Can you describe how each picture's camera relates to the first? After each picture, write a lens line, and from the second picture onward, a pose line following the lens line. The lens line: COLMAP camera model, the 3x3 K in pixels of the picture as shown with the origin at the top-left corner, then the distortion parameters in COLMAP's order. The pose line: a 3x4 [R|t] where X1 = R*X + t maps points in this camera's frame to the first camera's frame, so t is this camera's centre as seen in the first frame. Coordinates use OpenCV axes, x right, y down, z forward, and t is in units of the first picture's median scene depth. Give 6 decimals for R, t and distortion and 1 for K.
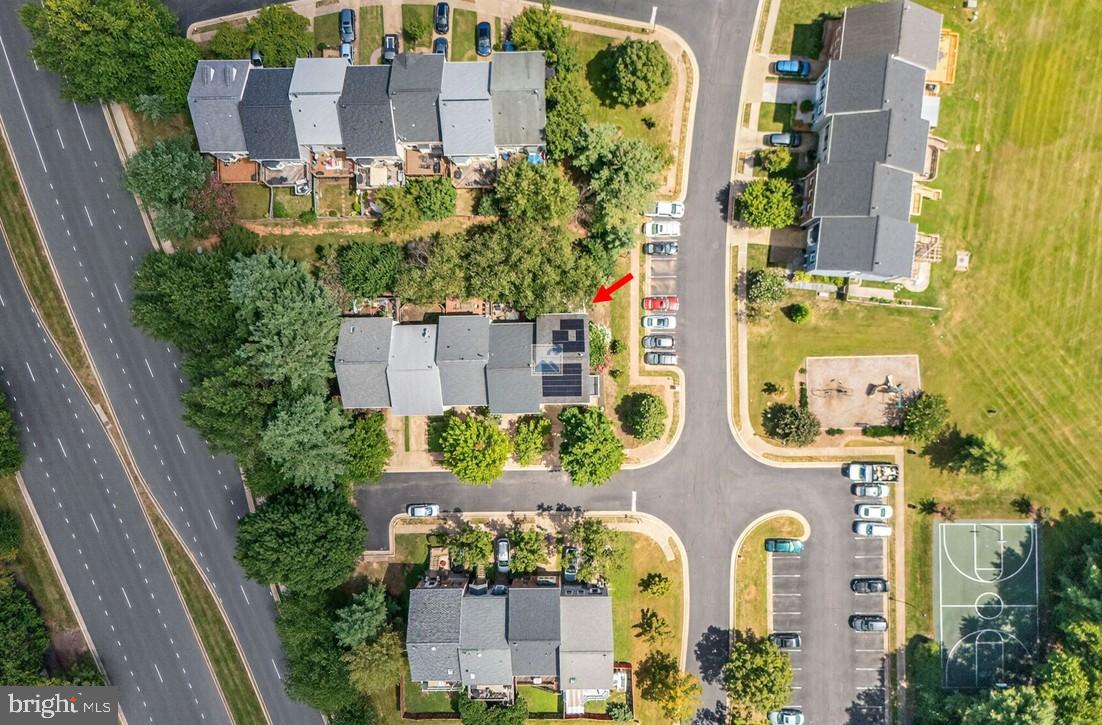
lens RADIAL K [[3291.1, 0, 551.0], [0, 3291.1, 362.5], [0, 0, 1]] dist [-0.026904, -0.299720]
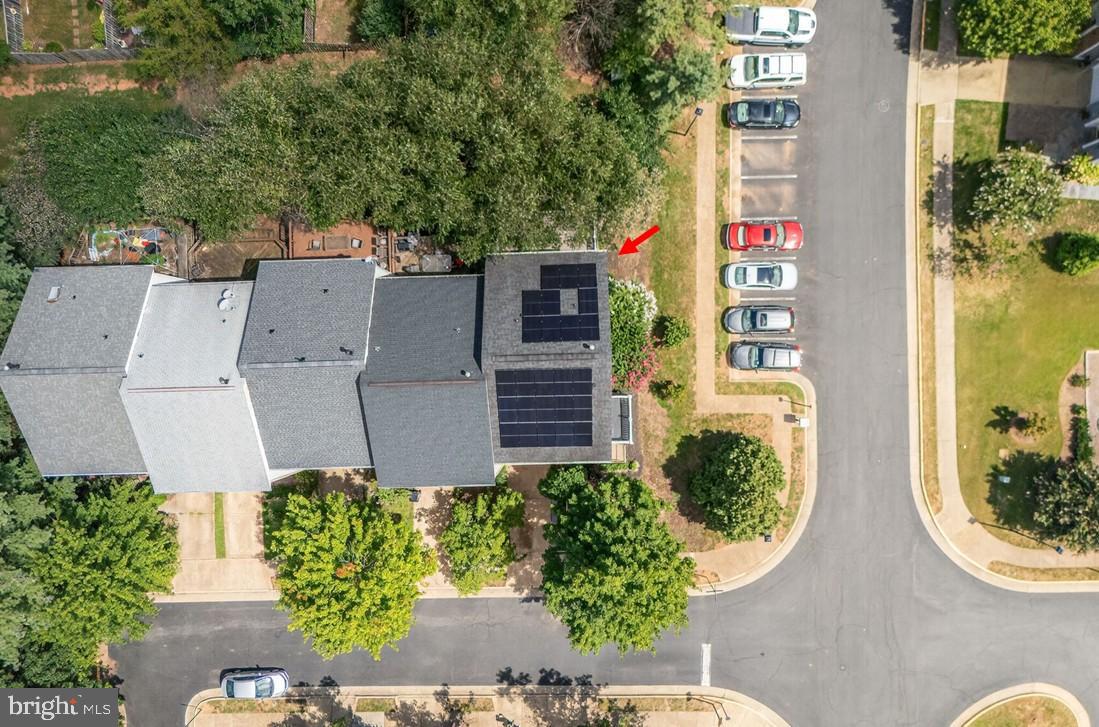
lens RADIAL K [[3282.1, 0, 549.5], [0, 3282.1, 363.5], [0, 0, 1]] dist [-0.026904, -0.299720]
pose [[0.999970, -0.007764, -0.000665, 0.003898], [0.007764, 0.999970, -0.000360, -0.000205], [0.000668, 0.000355, 1.000000, 0.547200]]
